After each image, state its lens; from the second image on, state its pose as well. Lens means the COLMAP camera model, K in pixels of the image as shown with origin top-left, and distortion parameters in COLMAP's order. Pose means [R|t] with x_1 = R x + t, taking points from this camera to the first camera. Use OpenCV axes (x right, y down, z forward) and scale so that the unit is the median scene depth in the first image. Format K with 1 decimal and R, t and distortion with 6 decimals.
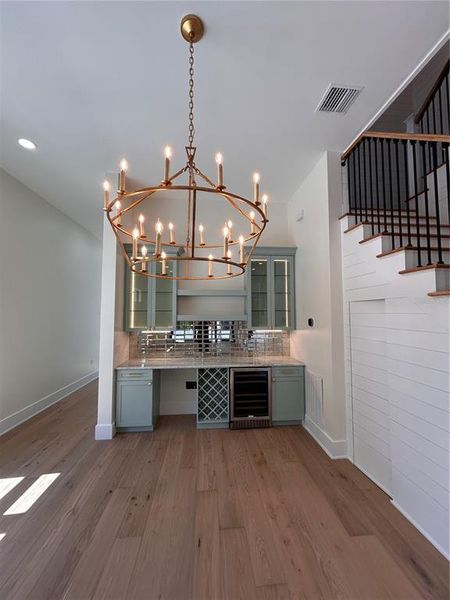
lens RADIAL K [[240.9, 0, 225.5], [0, 240.9, 299.1], [0, 0, 1]] dist [-0.000573, 0.001135]
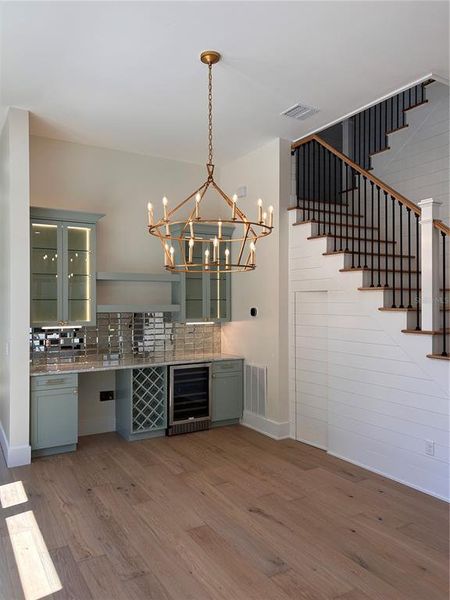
lens RADIAL K [[452.1, 0, 224.4], [0, 452.1, 300.1], [0, 0, 1]] dist [0.039580, -0.026582]
pose [[0.899476, 0.000989, 0.436969, -0.552977], [-0.025247, 0.998445, 0.049710, -0.036680], [-0.436240, -0.055745, 0.898102, -0.566651]]
